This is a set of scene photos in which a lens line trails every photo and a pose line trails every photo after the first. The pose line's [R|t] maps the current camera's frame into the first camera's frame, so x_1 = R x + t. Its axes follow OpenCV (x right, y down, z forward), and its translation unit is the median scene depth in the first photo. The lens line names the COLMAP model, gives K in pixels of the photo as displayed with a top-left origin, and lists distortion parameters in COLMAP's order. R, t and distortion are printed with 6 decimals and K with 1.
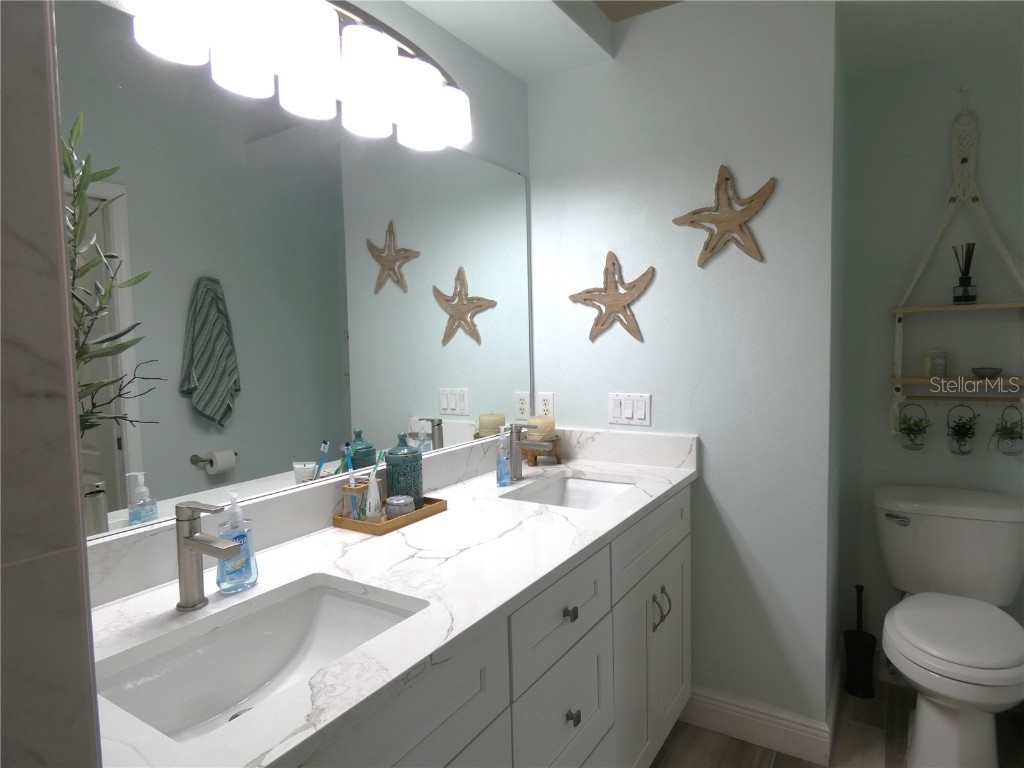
lens RADIAL K [[625.5, 0, 512.0], [0, 625.5, 384.0], [0, 0, 1]] dist [0.018139, -0.026546]
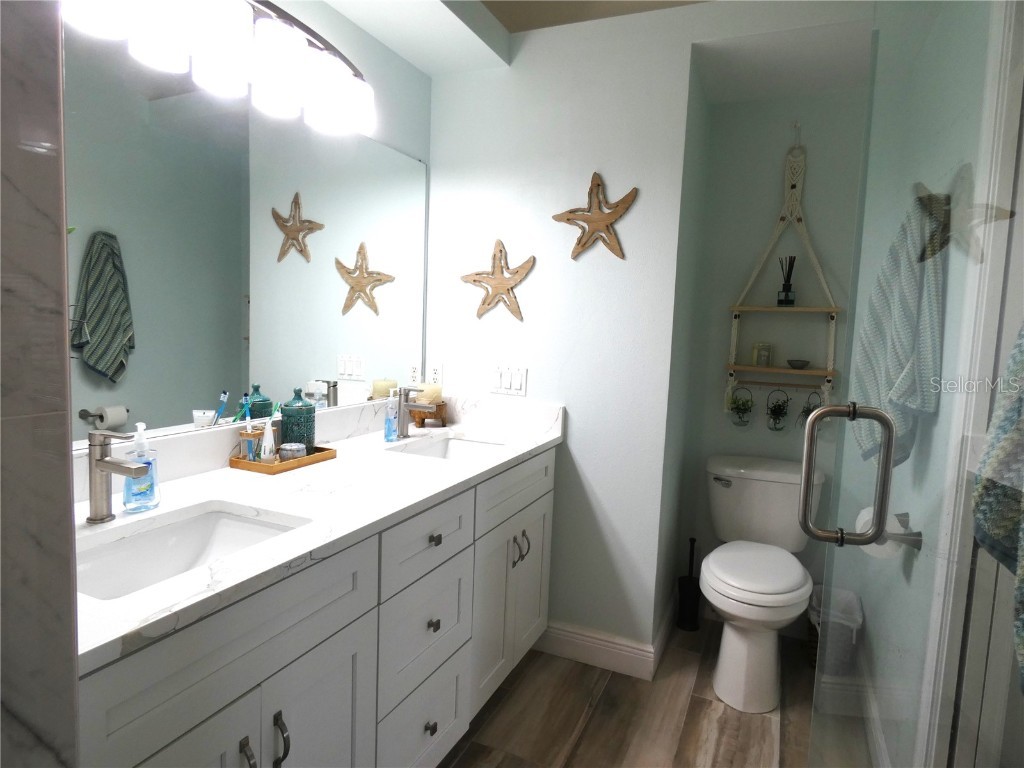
lens RADIAL K [[625.5, 0, 512.0], [0, 625.5, 384.0], [0, 0, 1]] dist [0.018139, -0.026546]
pose [[0.988210, 0.046778, 0.145783, 0.030689], [-0.051037, 0.998368, 0.025611, 0.017876], [-0.144347, -0.032749, 0.988985, -0.126167]]
